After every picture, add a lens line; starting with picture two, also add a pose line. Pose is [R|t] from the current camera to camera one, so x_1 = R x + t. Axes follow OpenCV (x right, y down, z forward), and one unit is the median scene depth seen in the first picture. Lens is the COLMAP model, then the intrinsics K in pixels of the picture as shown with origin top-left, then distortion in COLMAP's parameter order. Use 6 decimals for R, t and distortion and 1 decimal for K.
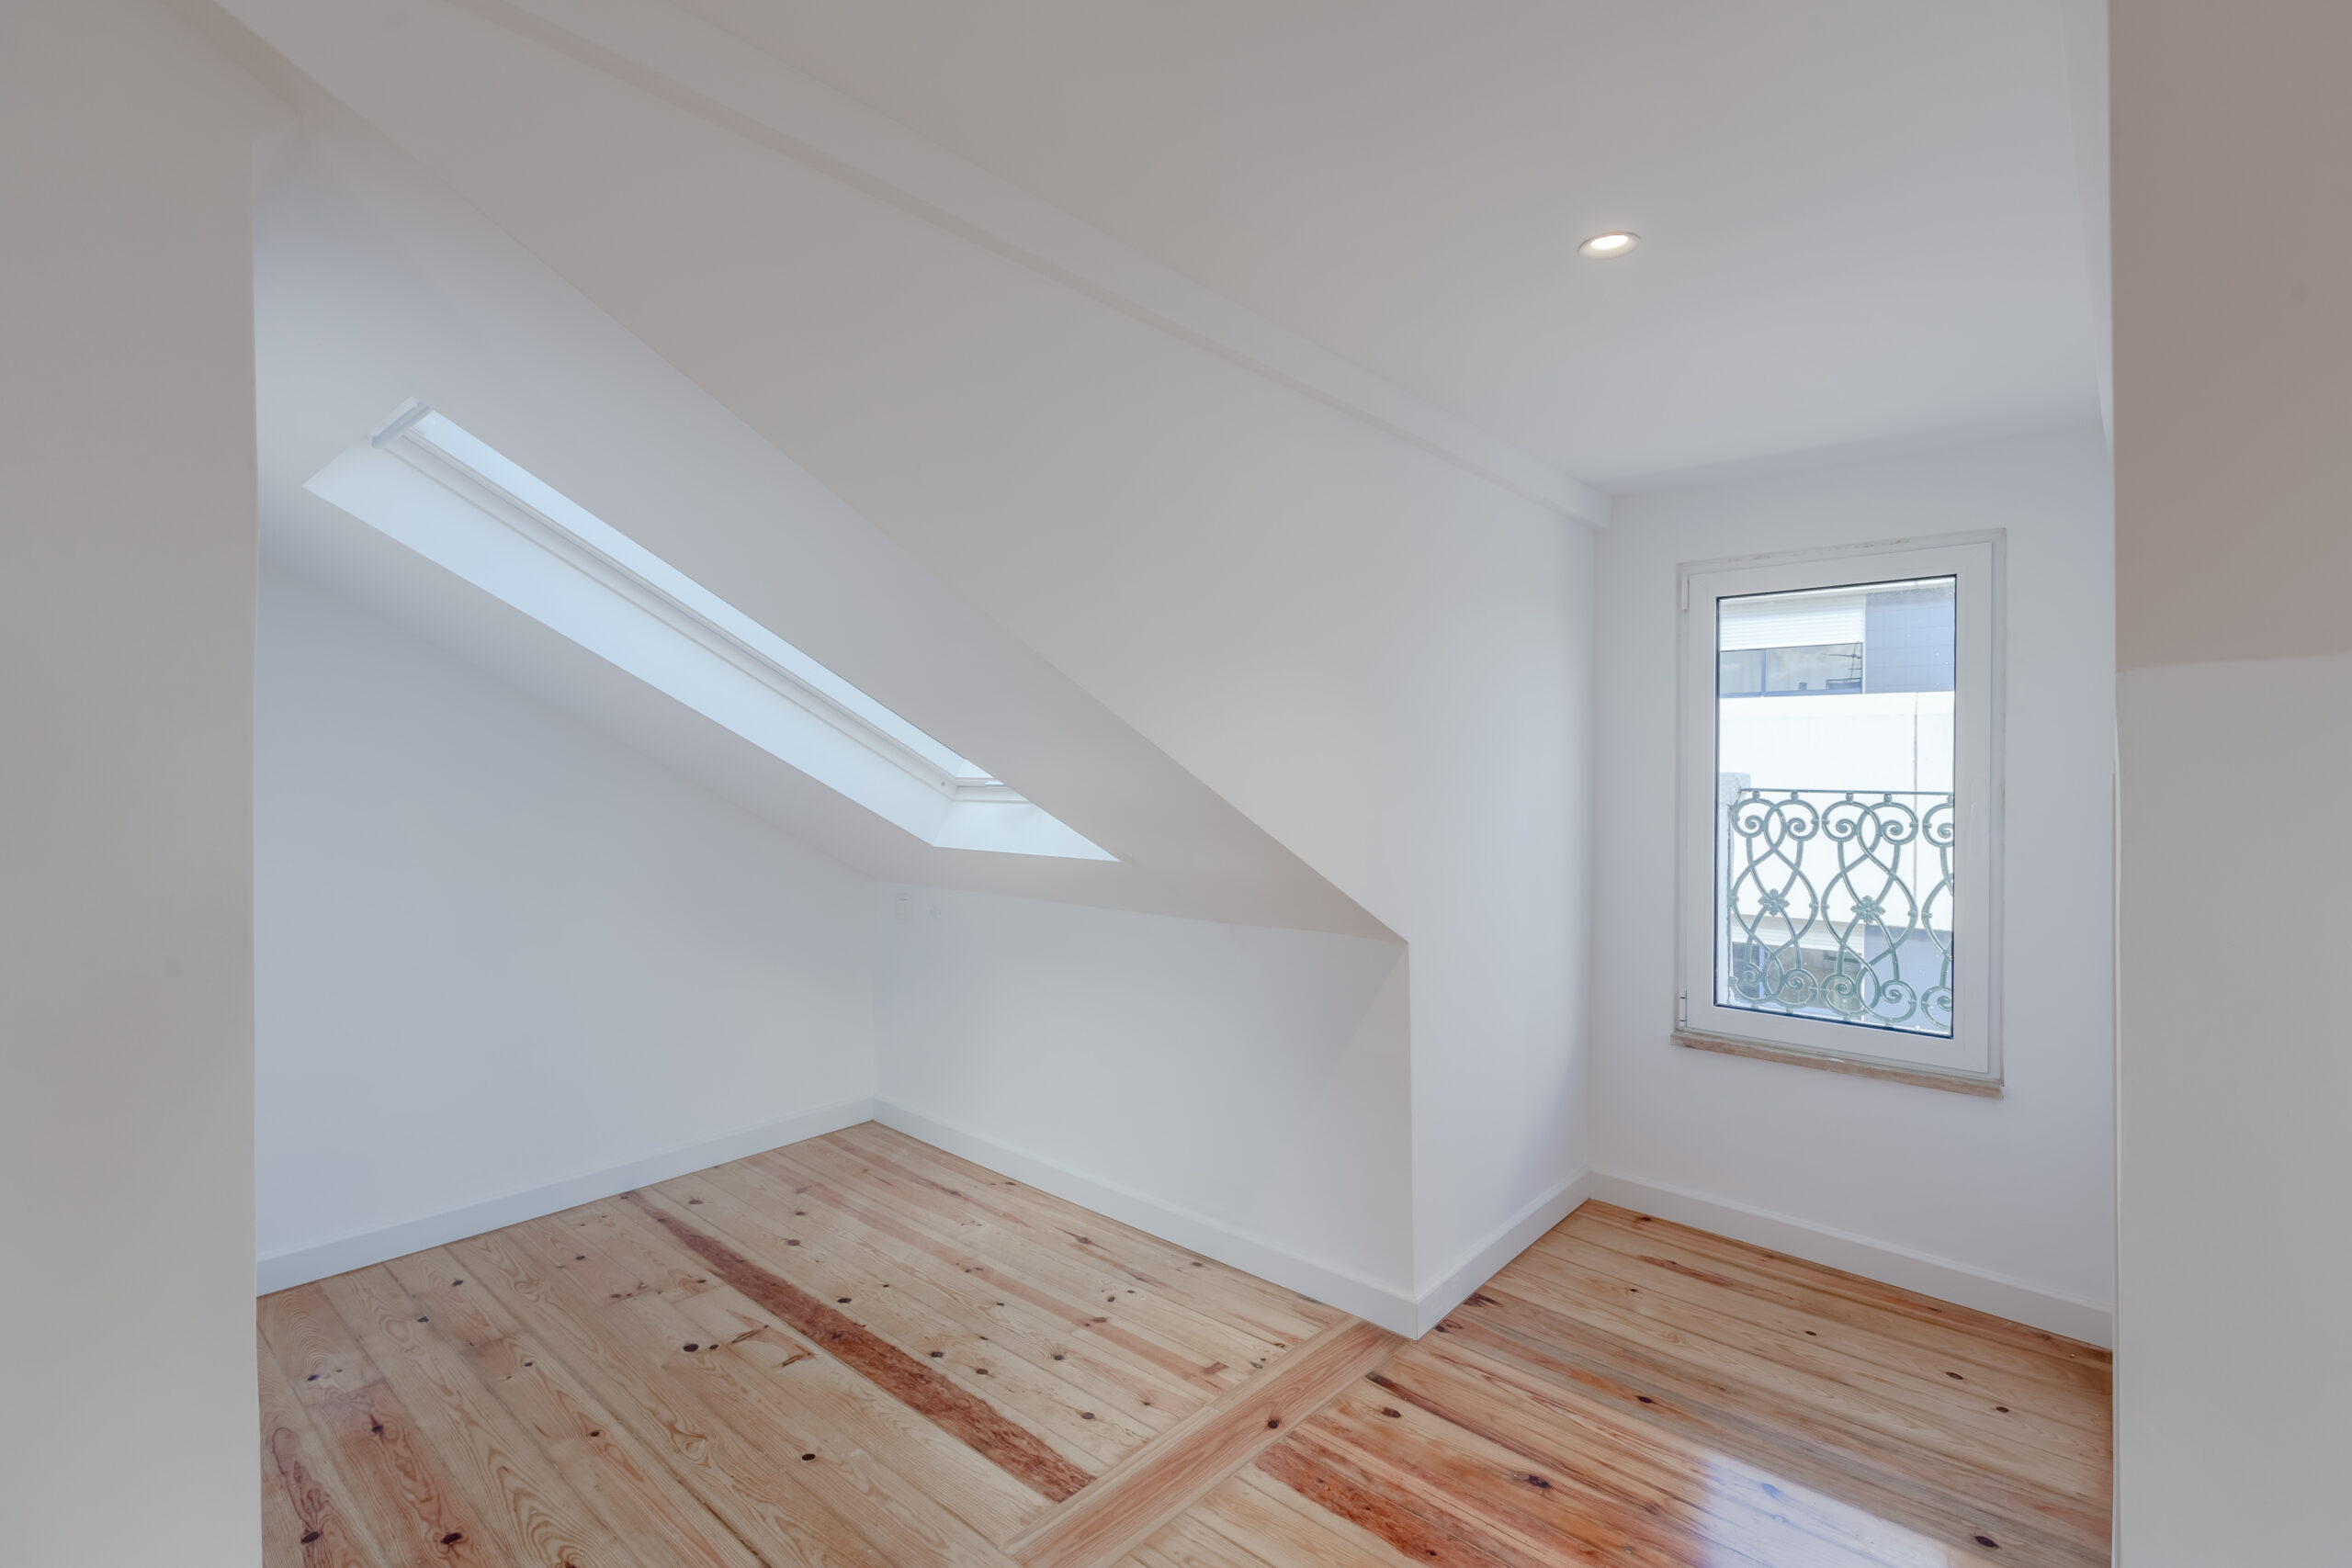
lens RADIAL K [[1068.4, 0, 1176.4], [0, 1068.4, 772.9], [0, 0, 1]] dist [0.007027, -0.005170]
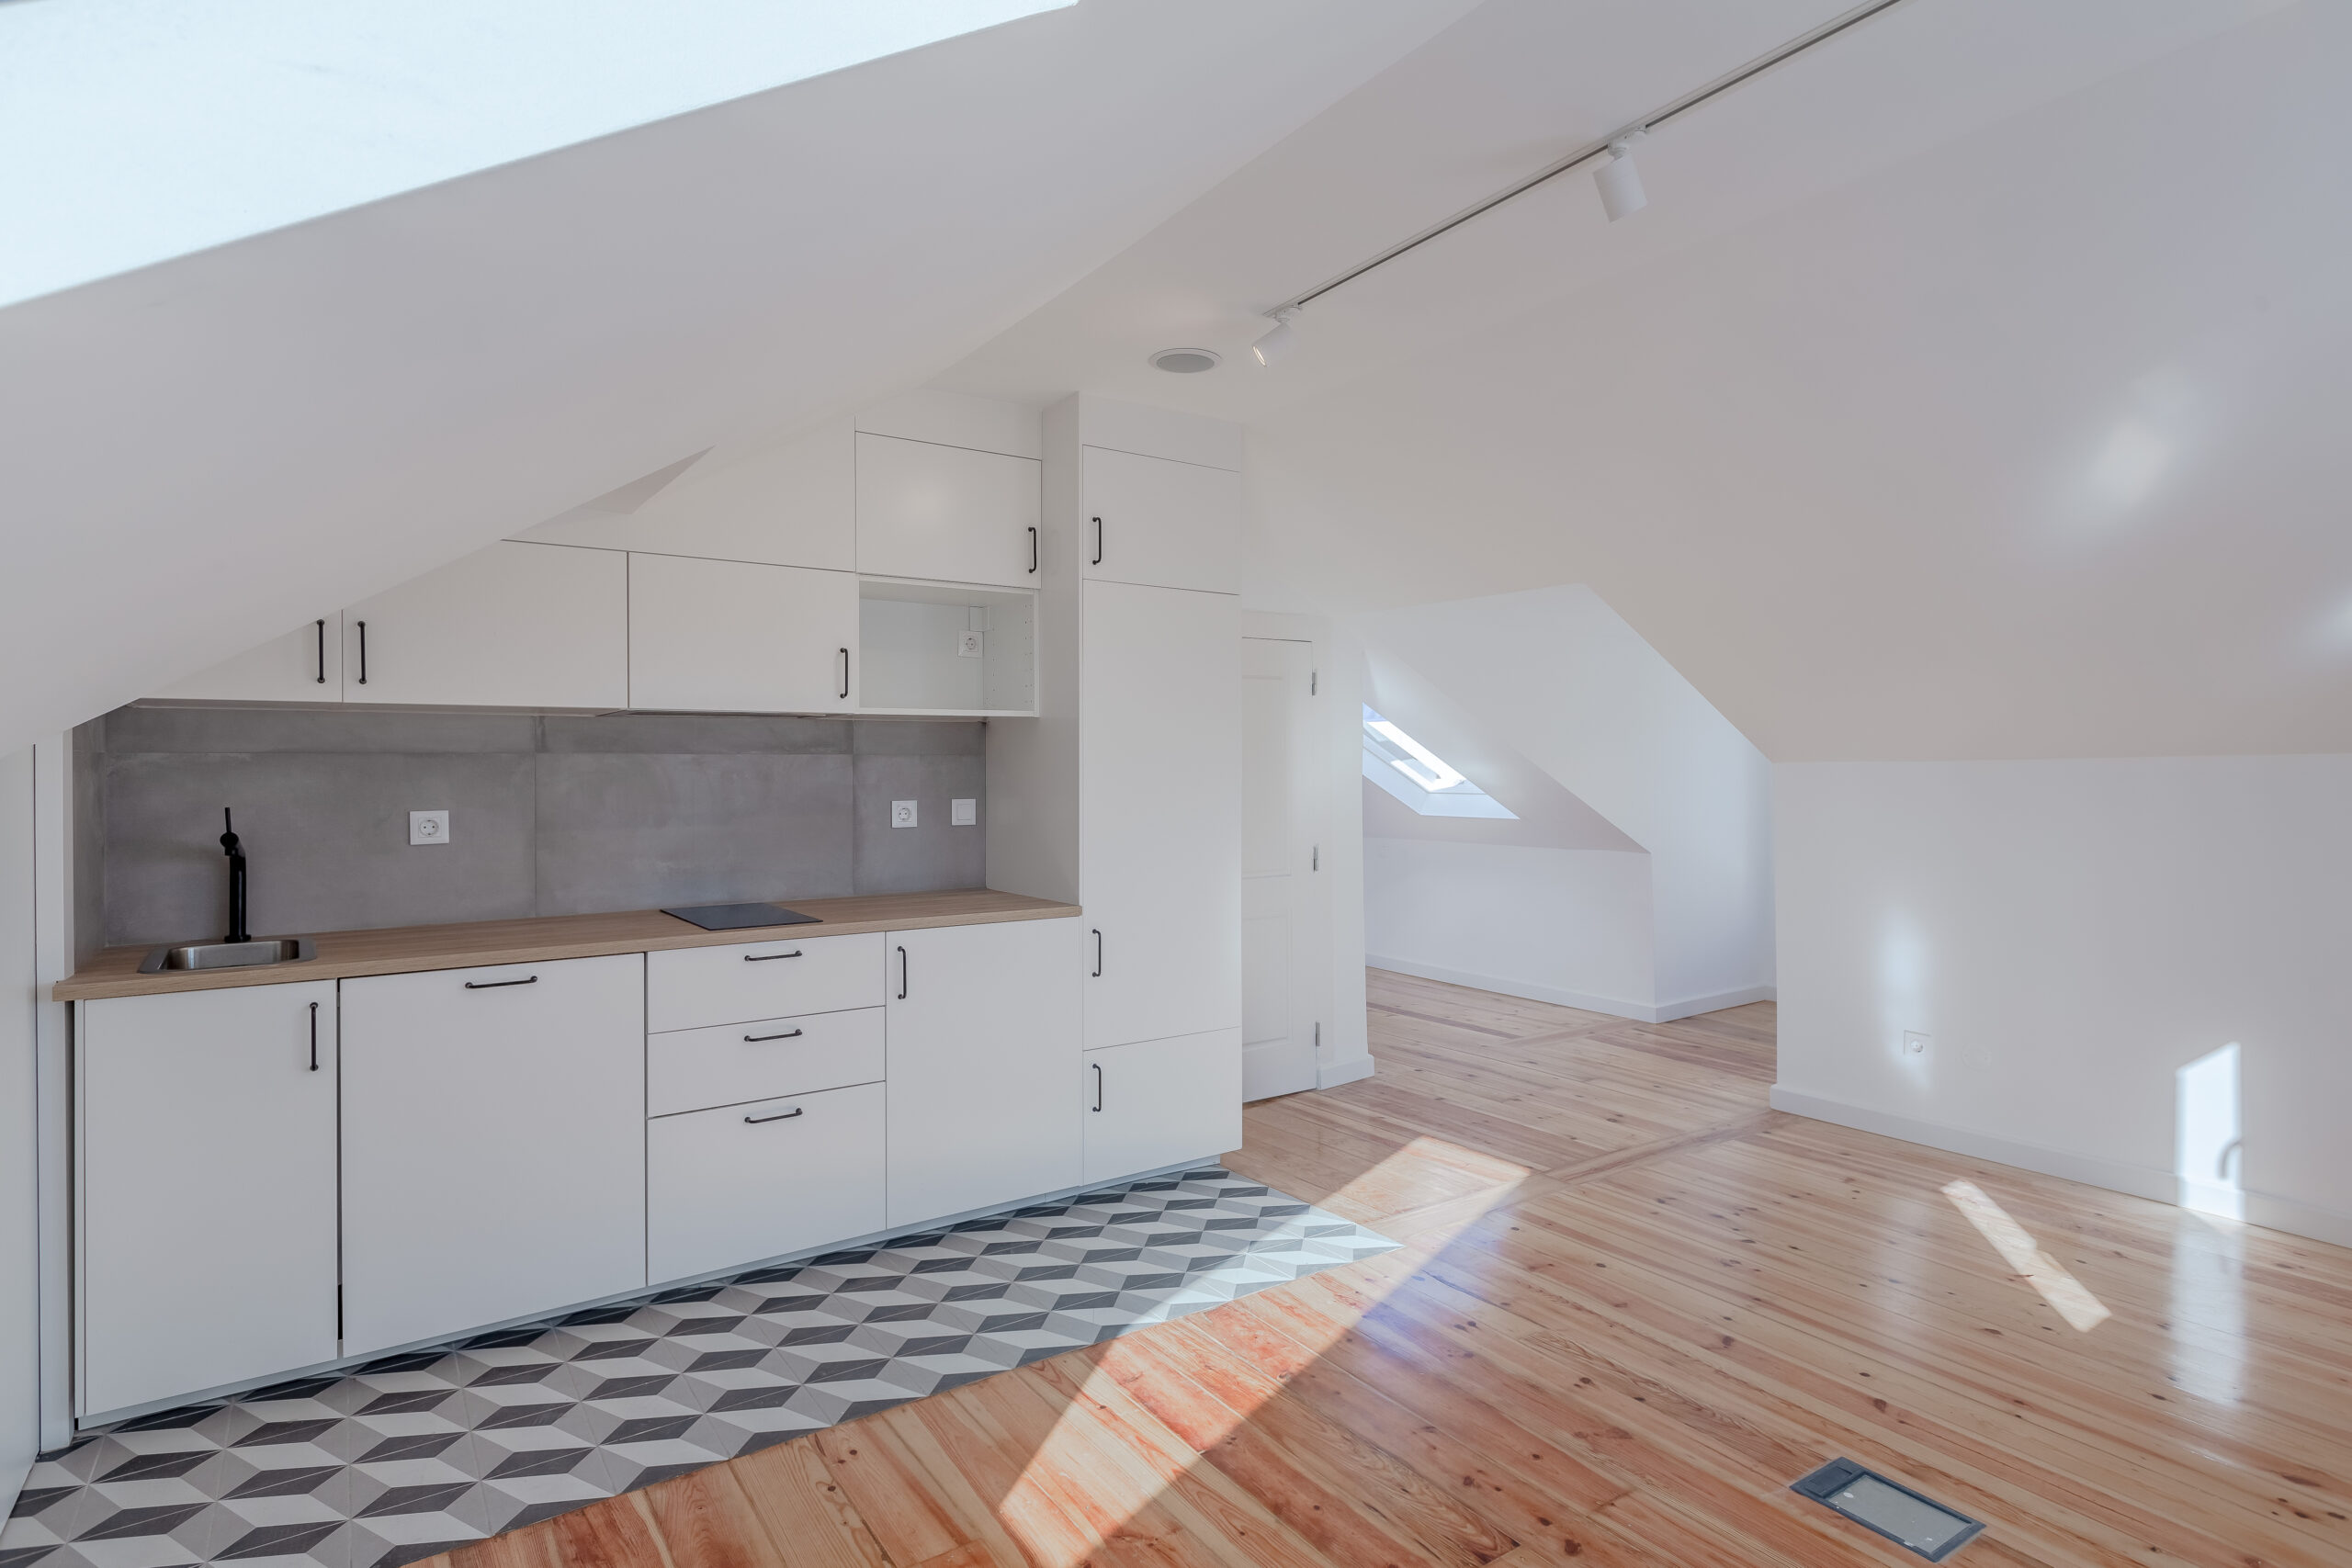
lens RADIAL K [[1215.6, 0, 1158.4], [0, 1215.6, 792.7], [0, 0, 1]] dist [-0.000695, -0.000518]
pose [[0.969224, -0.003557, -0.246157, -0.164703], [0.009312, 0.999710, 0.022221, -0.040376], [0.246006, -0.023829, 0.968975, -1.761767]]
